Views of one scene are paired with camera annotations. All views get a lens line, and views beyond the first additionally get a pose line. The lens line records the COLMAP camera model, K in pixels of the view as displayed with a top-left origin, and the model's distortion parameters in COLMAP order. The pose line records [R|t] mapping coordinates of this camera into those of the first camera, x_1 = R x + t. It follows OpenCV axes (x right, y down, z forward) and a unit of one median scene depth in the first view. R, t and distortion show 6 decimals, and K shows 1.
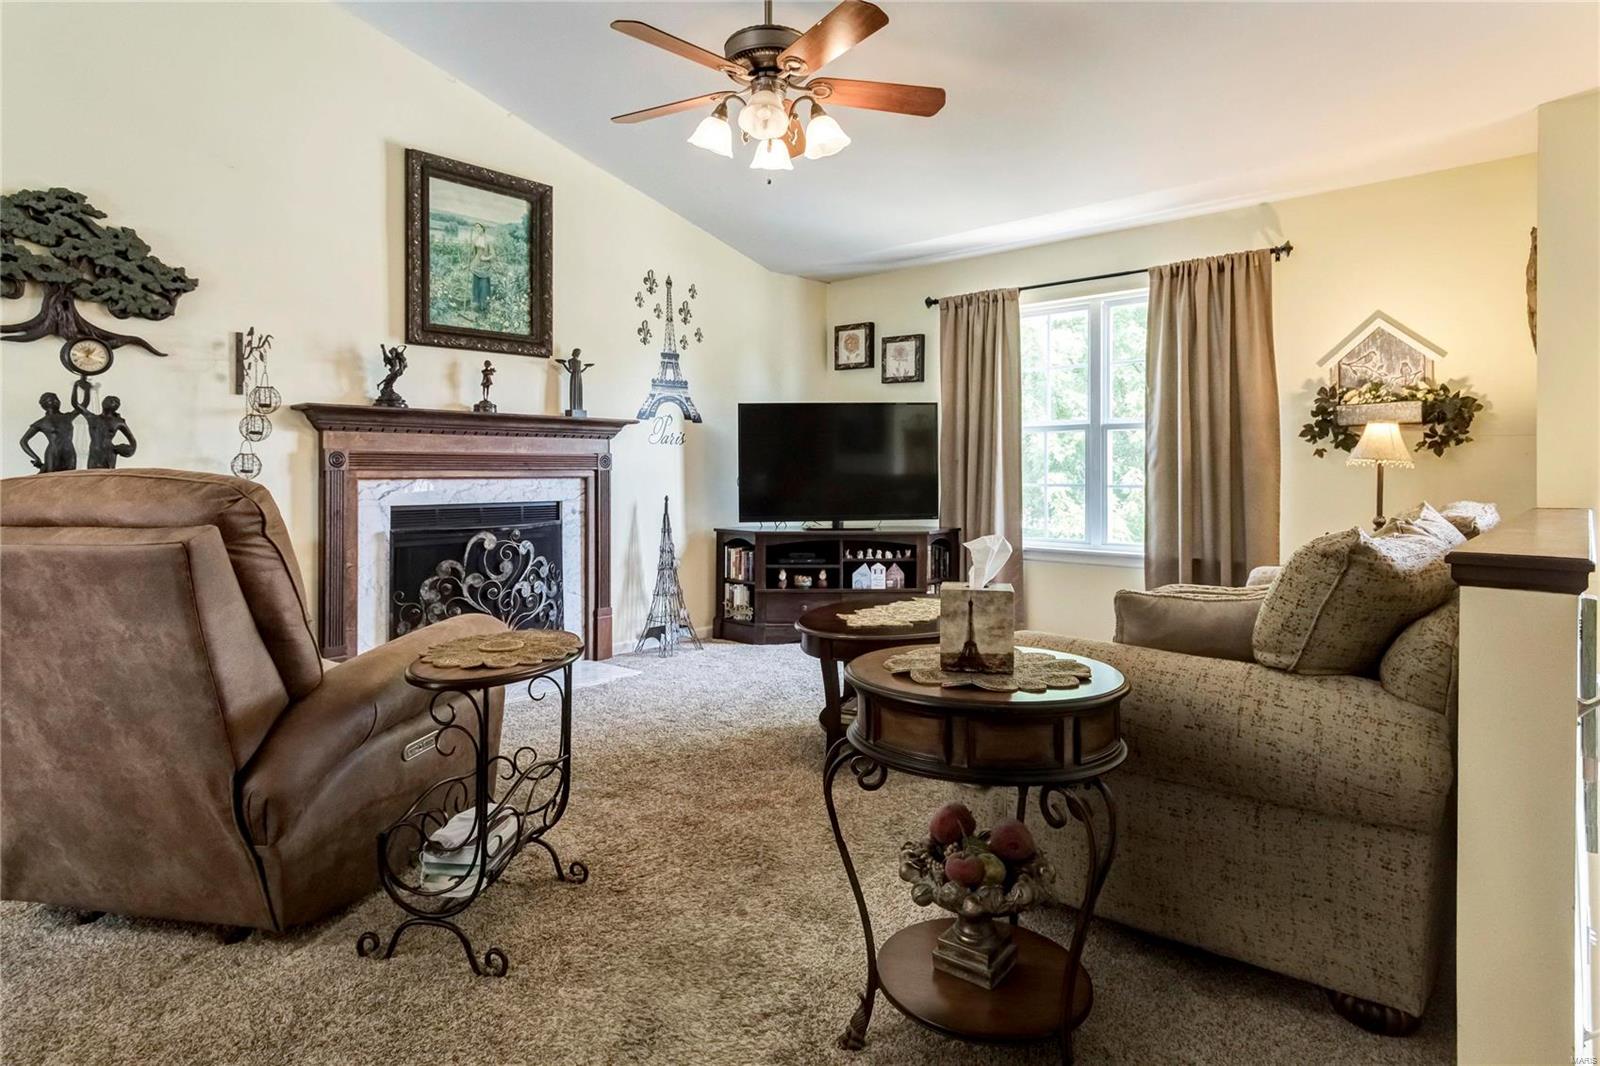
lens RADIAL K [[911.9, 0, 784.2], [0, 911.9, 456.3], [0, 0, 1]] dist [0.018744, -0.003564]
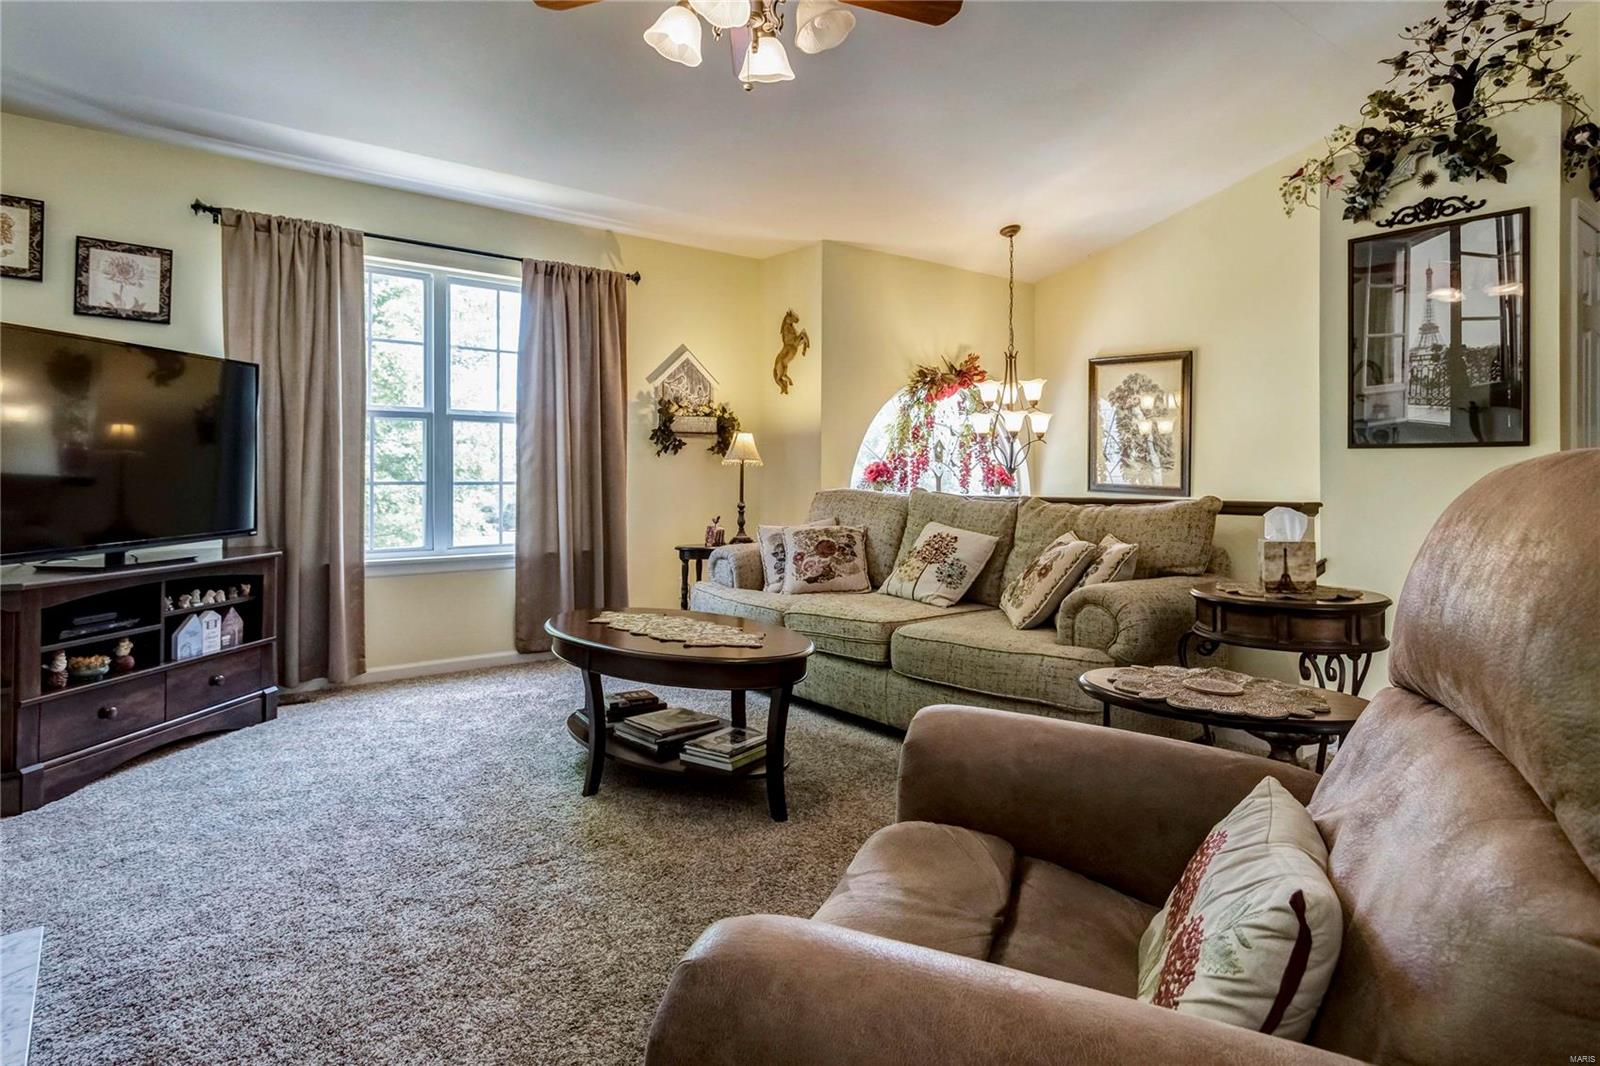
lens RADIAL K [[911.9, 0, 772.3], [0, 911.9, 474.4], [0, 0, 1]] dist [0.018744, -0.003564]
pose [[0.138258, -0.000123, 0.990396, -0.467668], [-0.020433, 0.999787, 0.002977, 0.013612], [-0.990185, -0.020649, 0.138226, 0.533161]]
